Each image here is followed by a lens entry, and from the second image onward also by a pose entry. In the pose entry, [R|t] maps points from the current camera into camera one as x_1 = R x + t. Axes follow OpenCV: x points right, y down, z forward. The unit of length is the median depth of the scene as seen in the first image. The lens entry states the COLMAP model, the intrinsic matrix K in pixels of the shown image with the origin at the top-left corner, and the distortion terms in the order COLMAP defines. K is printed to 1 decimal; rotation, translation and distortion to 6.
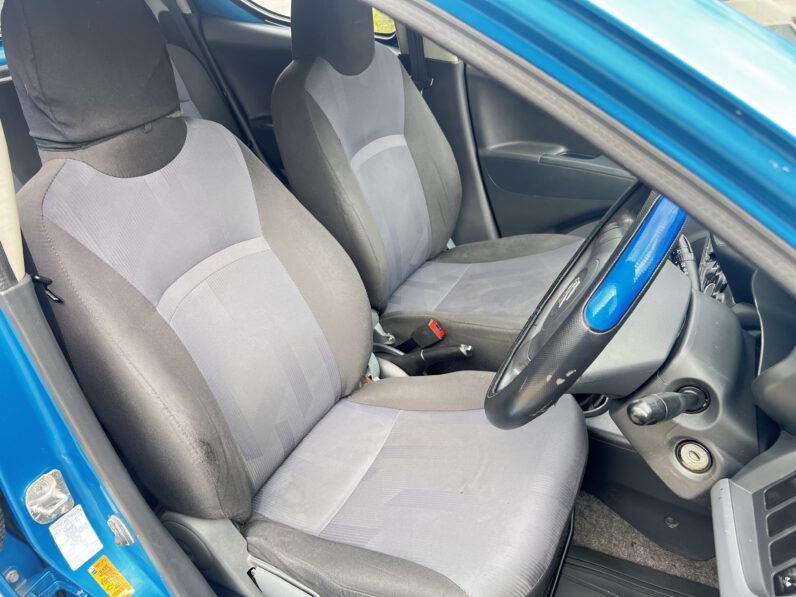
lens RADIAL K [[601.2, 0, 393.7], [0, 601.2, 293.1], [0, 0, 1]] dist [0.024847, -0.015517]
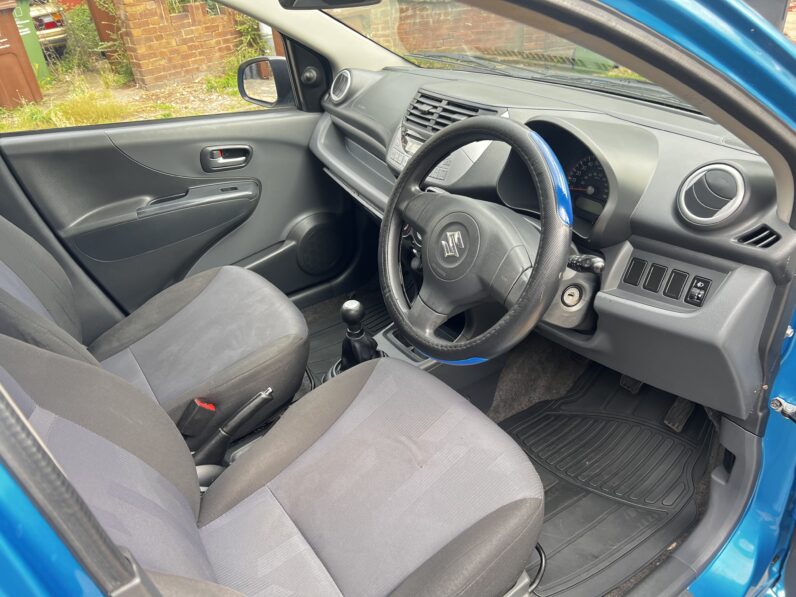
lens RADIAL K [[601.2, 0, 393.7], [0, 601.2, 293.1], [0, 0, 1]] dist [0.024847, -0.015517]
pose [[0.471150, -0.434391, 0.767673, -0.475788], [0.490457, 0.852394, 0.181318, -0.125029], [-0.733123, 0.291082, 0.614656, 0.218919]]
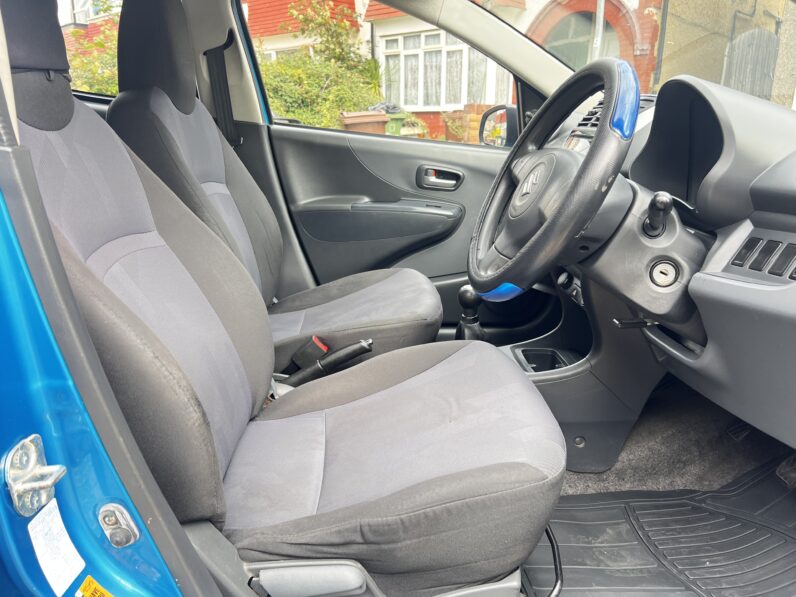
lens RADIAL K [[604.2, 0, 398.0], [0, 604.2, 298.5], [0, 0, 1]] dist [0.045249, -0.054847]
pose [[0.858867, -0.095562, 0.503206, -0.353921], [0.225074, 0.952920, -0.203189, 0.250418], [-0.460097, 0.287771, 0.839939, 0.103875]]
